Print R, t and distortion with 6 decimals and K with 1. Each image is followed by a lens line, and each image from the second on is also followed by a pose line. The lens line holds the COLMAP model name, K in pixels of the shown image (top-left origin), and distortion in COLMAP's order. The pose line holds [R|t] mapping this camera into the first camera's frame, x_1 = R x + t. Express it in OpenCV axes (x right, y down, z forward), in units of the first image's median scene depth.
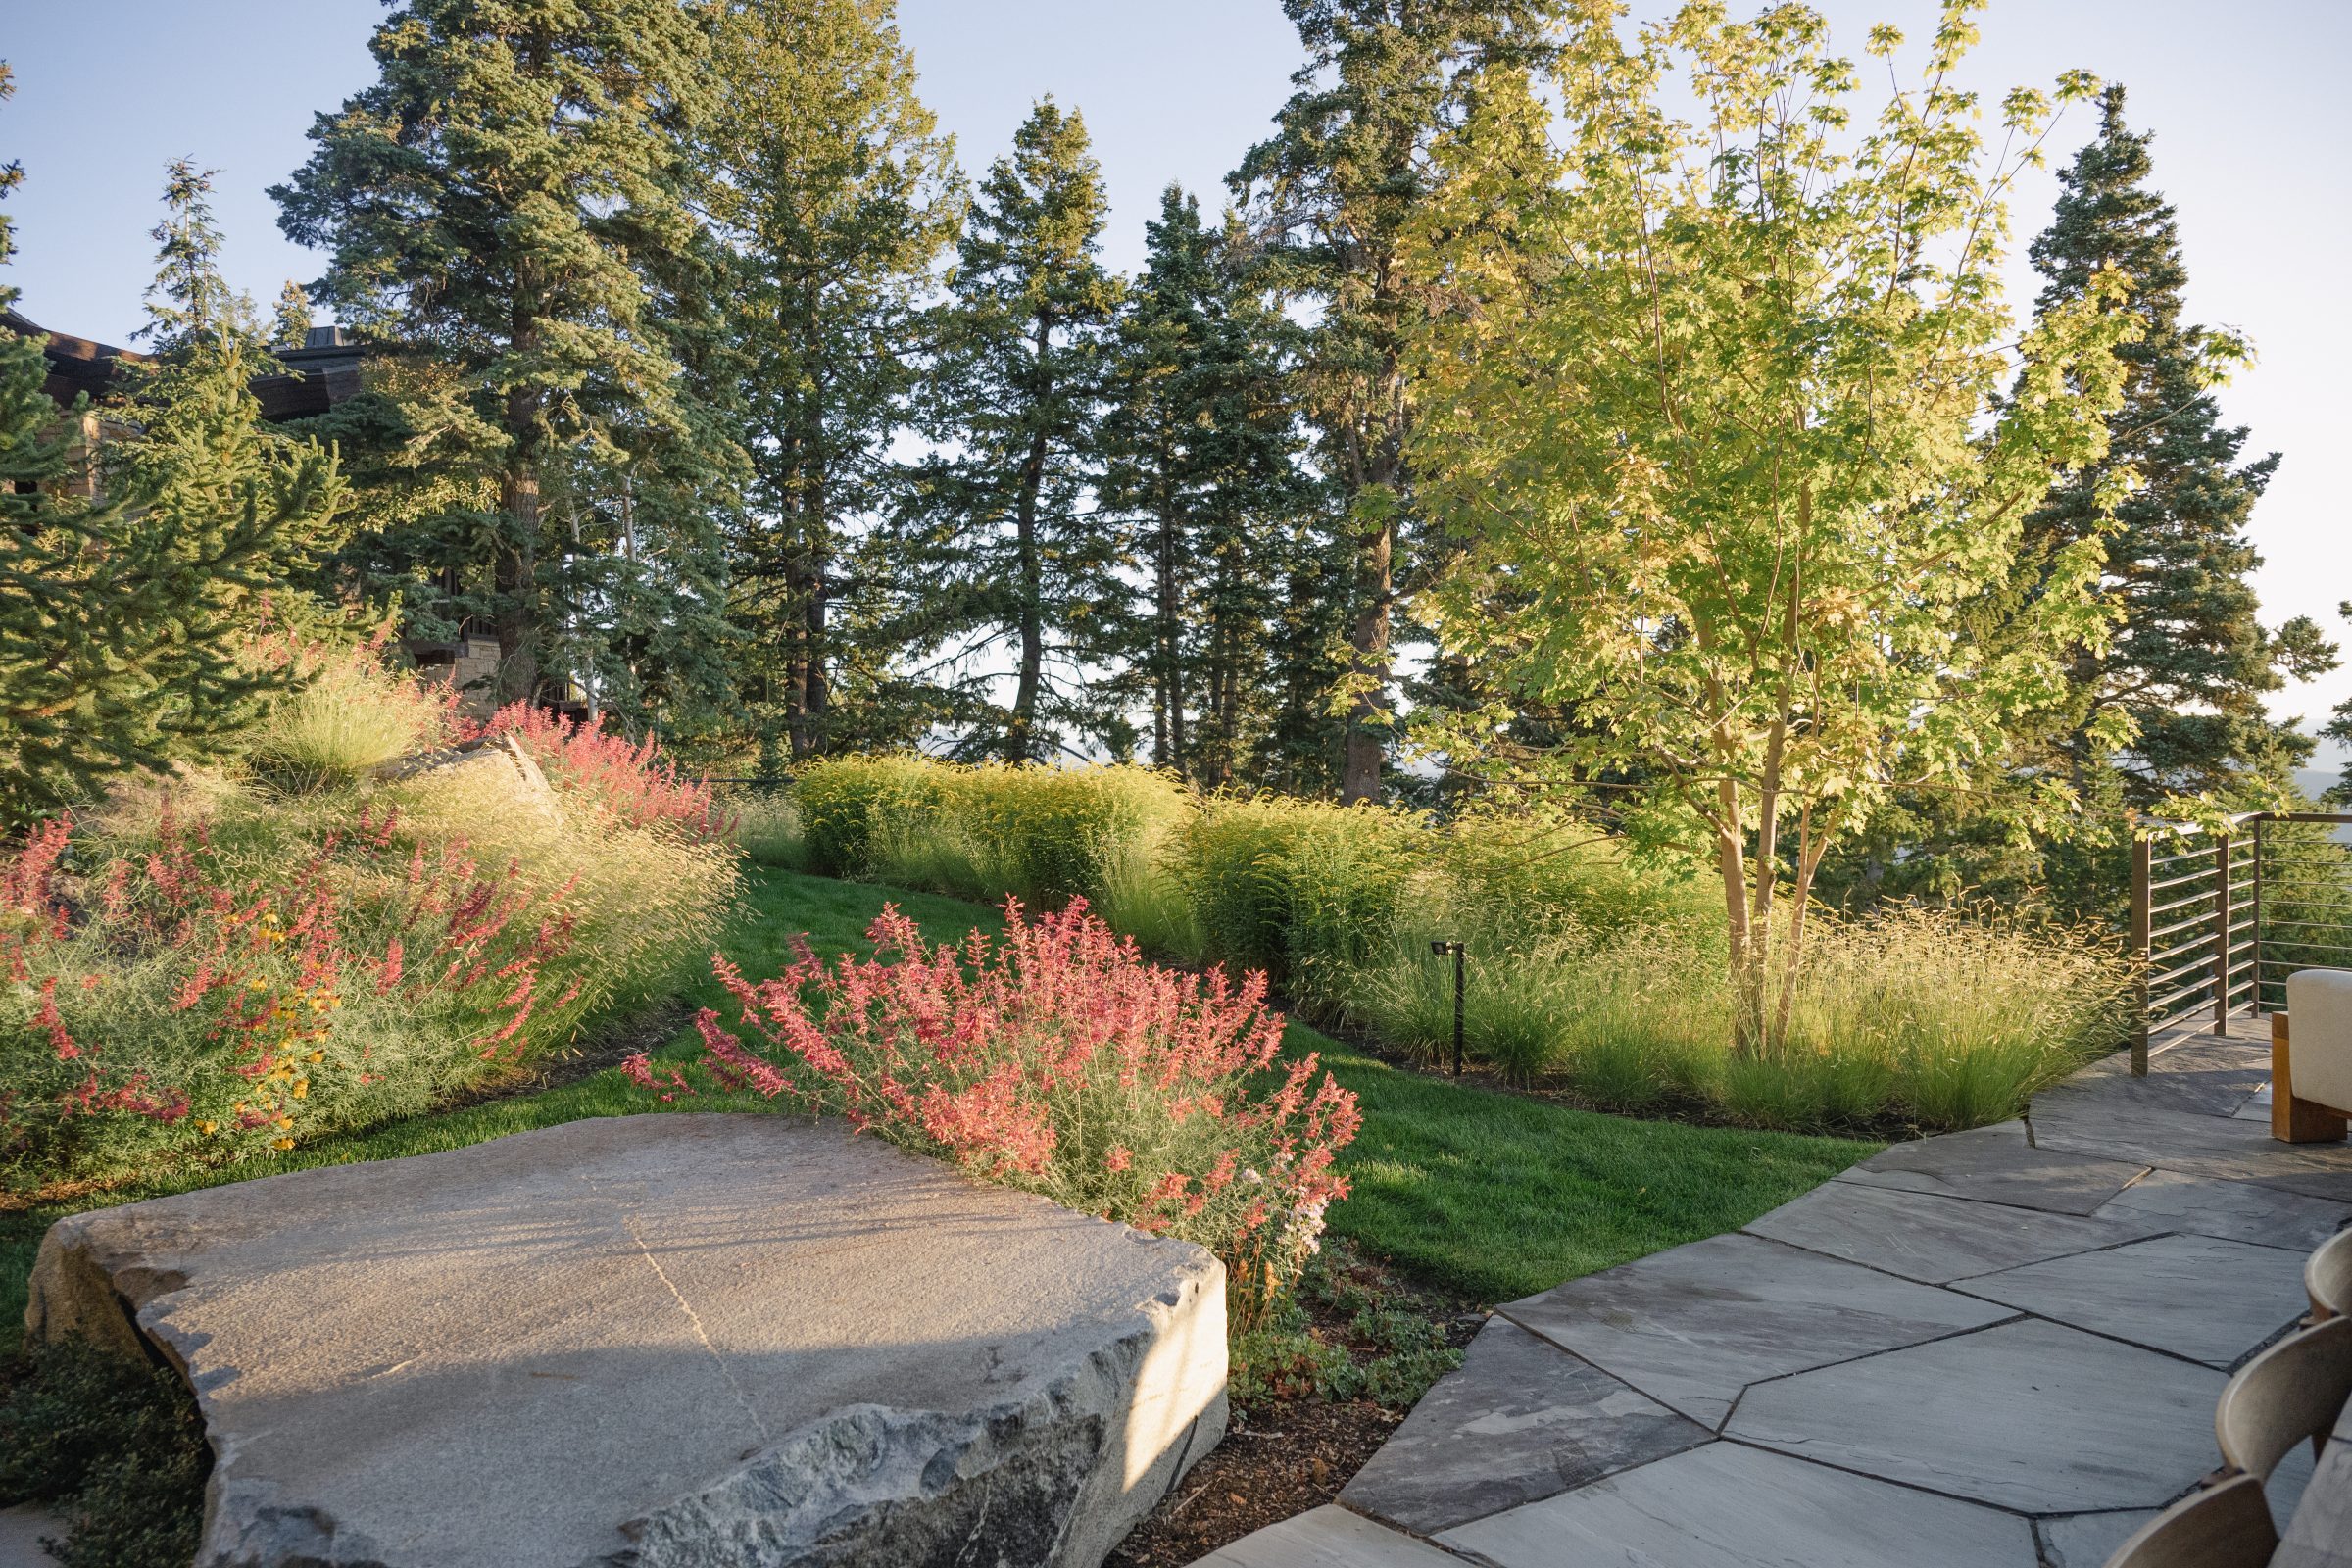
lens RADIAL K [[1964.1, 0, 1181.2], [0, 1964.1, 771.7], [0, 0, 1]] dist [0.005249, 0.003062]
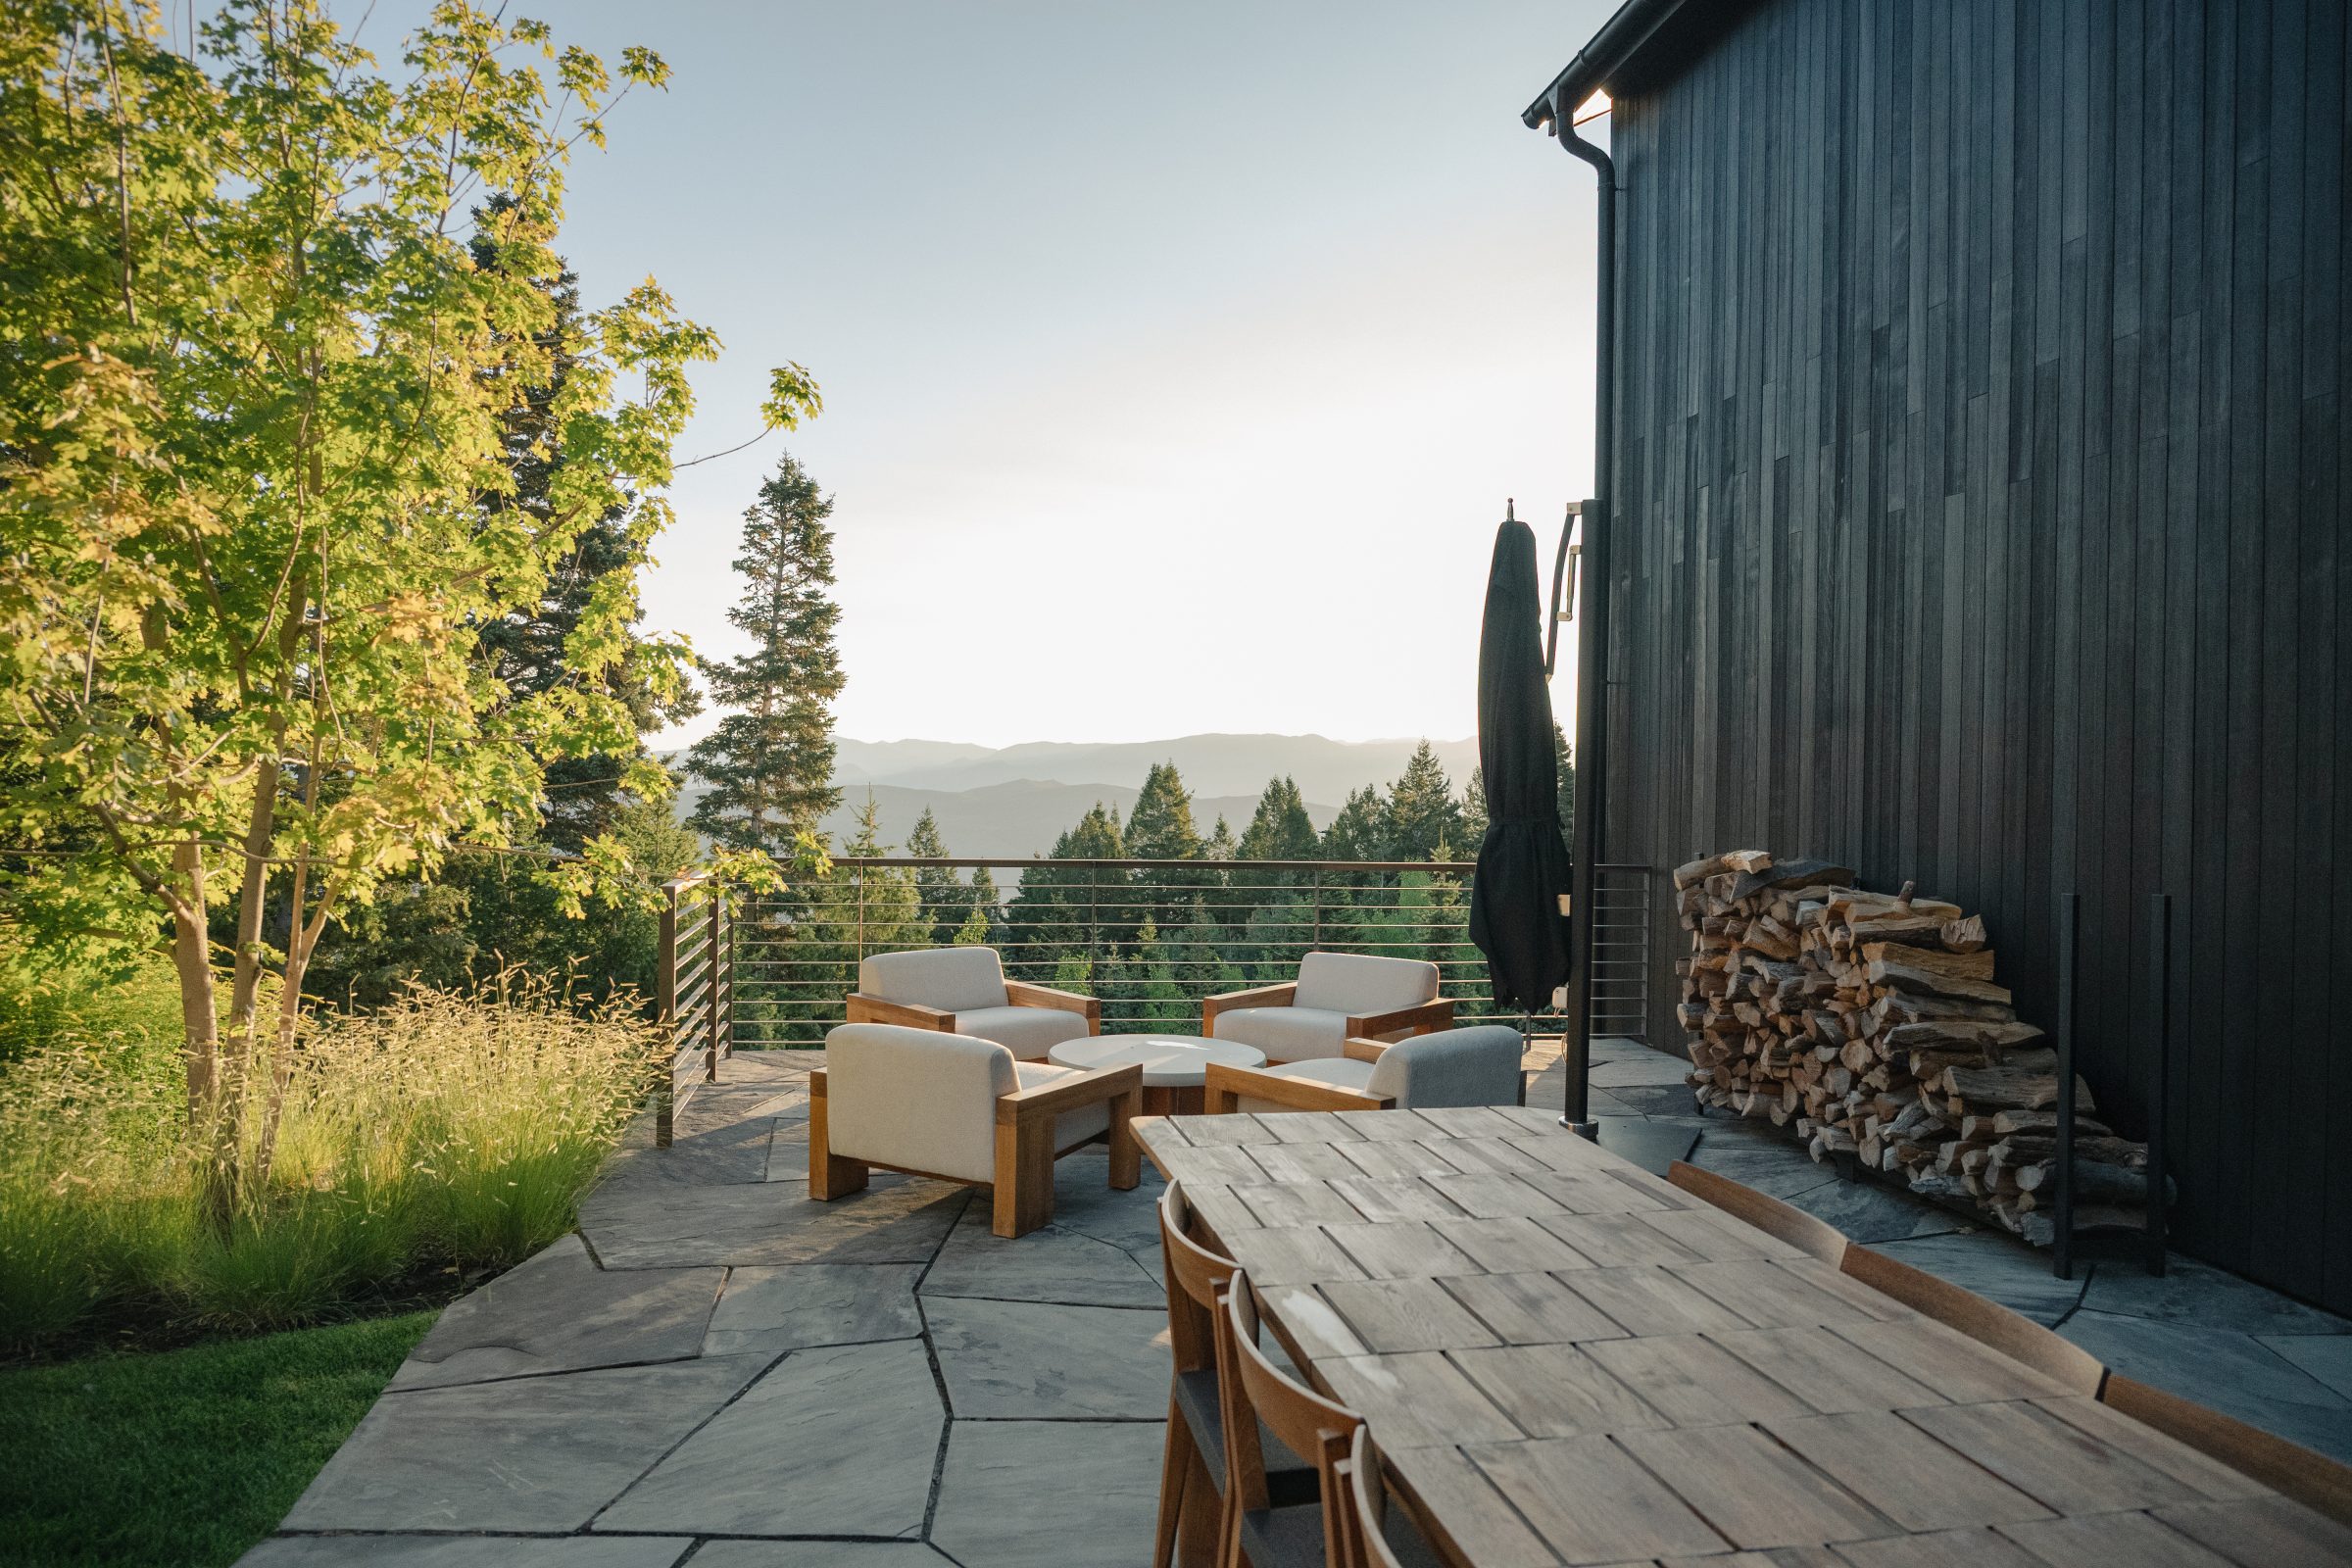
lens RADIAL K [[1548.5, 0, 1164.9], [0, 1548.5, 775.2], [0, 0, 1]] dist [-0.004068, -0.001515]
pose [[0.588210, 0.014749, 0.808574, 0.026781], [-0.015454, 0.999856, -0.006996, -0.022091], [-0.808561, -0.008381, 0.588353, 0.376696]]
